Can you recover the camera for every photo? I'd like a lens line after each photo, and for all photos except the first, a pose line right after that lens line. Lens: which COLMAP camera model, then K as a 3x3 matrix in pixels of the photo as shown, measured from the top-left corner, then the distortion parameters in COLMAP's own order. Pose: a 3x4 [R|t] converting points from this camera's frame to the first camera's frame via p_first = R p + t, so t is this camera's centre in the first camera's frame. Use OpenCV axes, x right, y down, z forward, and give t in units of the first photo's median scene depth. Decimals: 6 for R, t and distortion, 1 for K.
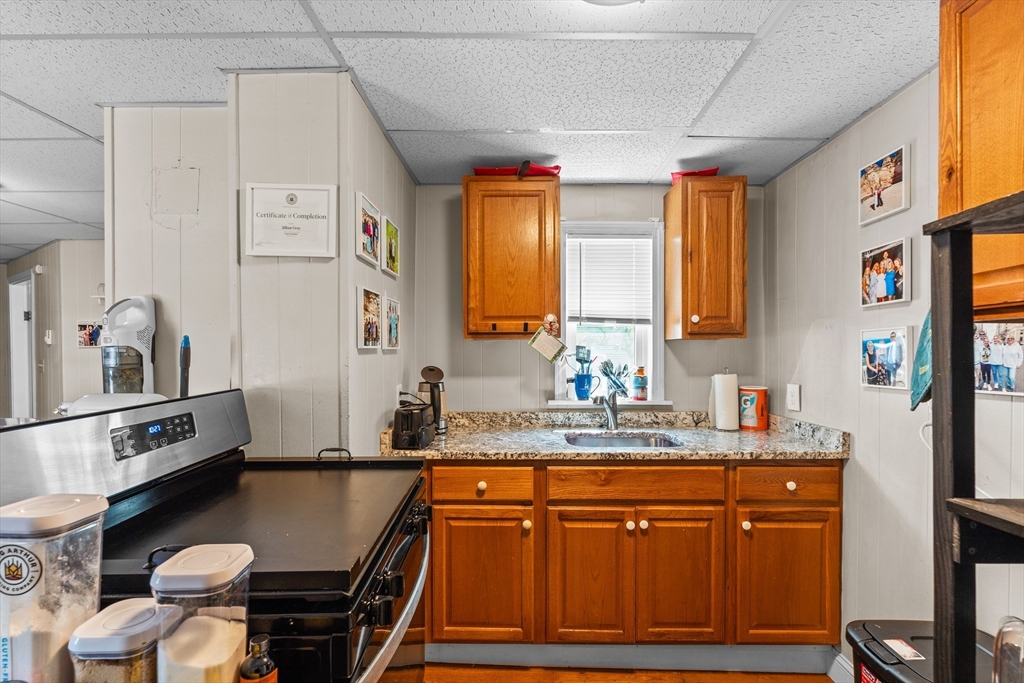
lens RADIAL K [[451.8, 0, 513.3], [0, 451.8, 350.7], [0, 0, 1]] dist [-0.001325, 0.000055]
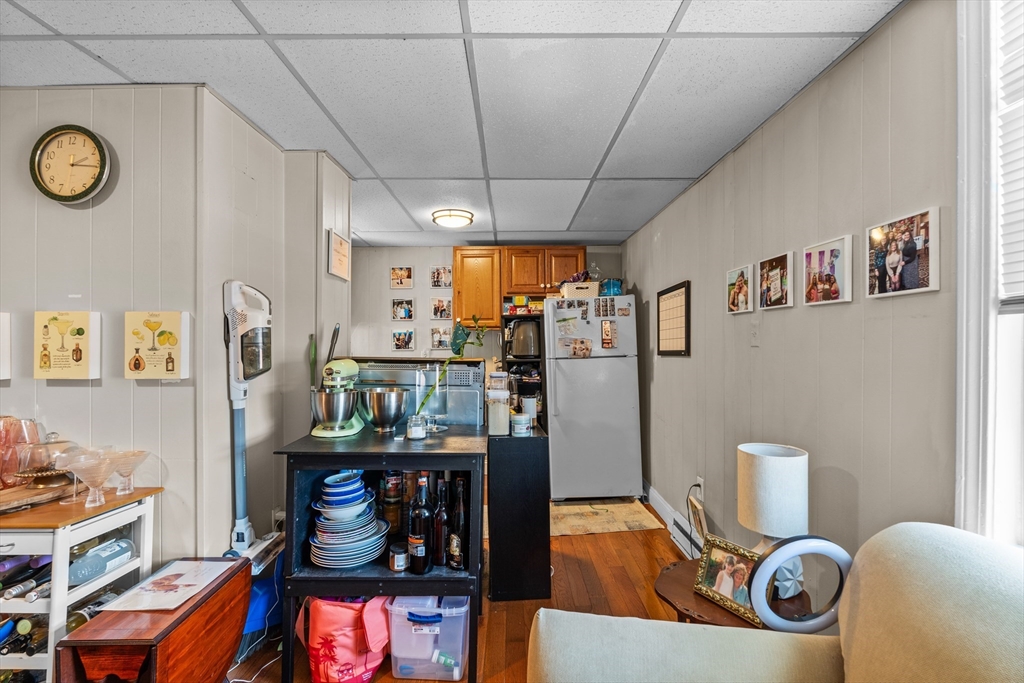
lens RADIAL K [[451.8, 0, 510.6], [0, 451.8, 339.1], [0, 0, 1]] dist [-0.001325, 0.000055]
pose [[-0.005581, -0.000662, 0.999984, -1.978357], [0.000649, 1.000000, 0.000665, 0.013675], [-0.999984, 0.000653, -0.005581, 0.356652]]
